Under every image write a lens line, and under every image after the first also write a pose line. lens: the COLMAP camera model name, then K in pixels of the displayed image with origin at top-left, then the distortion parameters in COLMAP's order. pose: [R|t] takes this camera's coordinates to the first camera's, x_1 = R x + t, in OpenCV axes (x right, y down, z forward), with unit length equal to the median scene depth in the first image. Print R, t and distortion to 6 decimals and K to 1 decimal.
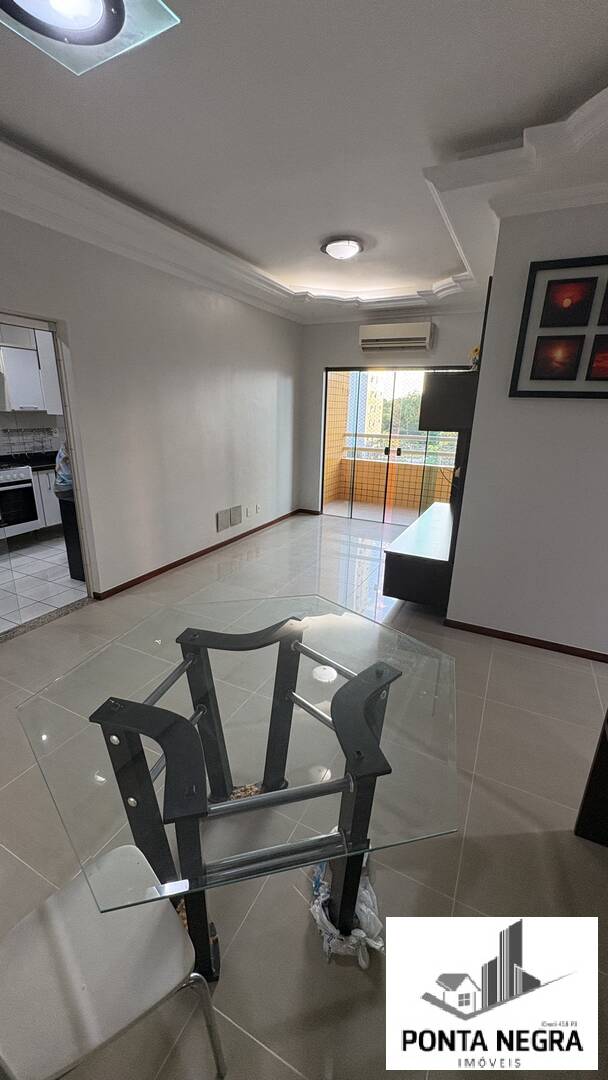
lens RADIAL K [[431.4, 0, 306.5], [0, 431.4, 537.9], [0, 0, 1]] dist [-0.000731, 0.001003]
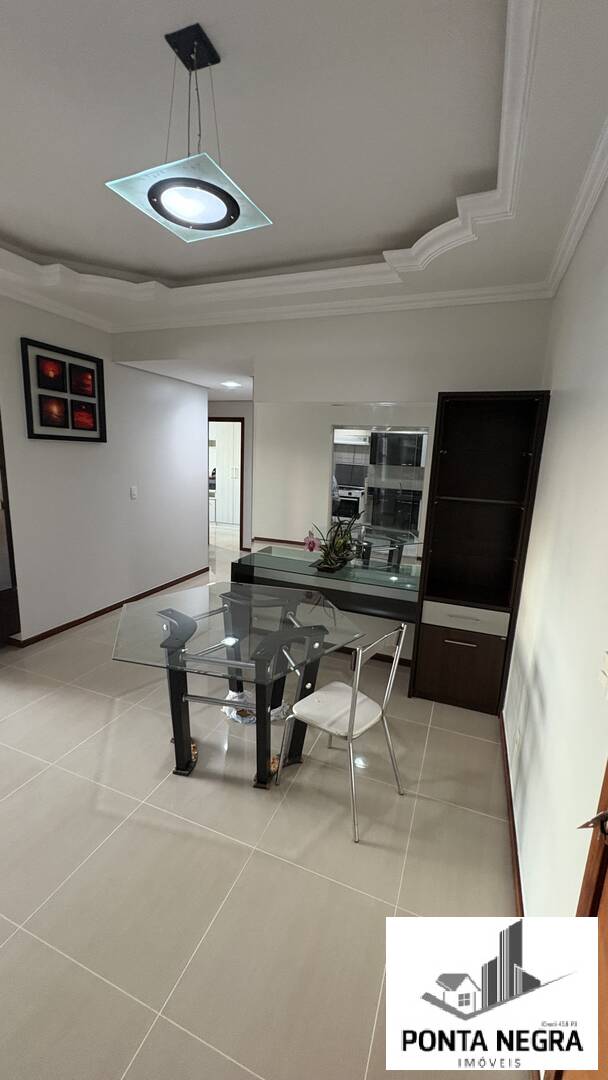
lens RADIAL K [[431.4, 0, 304.2], [0, 431.4, 538.4], [0, 0, 1]] dist [-0.000731, 0.001003]
pose [[-0.081327, -0.222436, 0.971549, -0.471309], [0.253262, 0.938171, 0.235994, -0.082995], [-0.963973, 0.265249, -0.019964, 0.188345]]
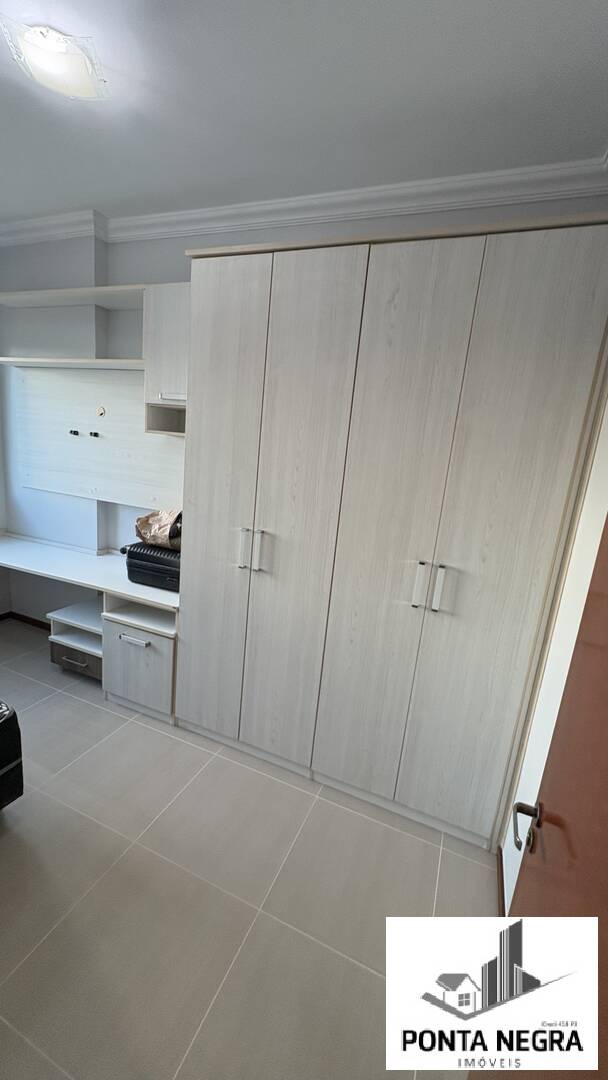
lens RADIAL K [[431.4, 0, 298.8], [0, 431.4, 543.3], [0, 0, 1]] dist [-0.000731, 0.001003]
pose [[-0.069586, -0.243518, 0.967397, 0.949506], [0.202598, 0.946088, 0.252727, -0.091525], [-0.976786, 0.213579, -0.016498, 0.325392]]
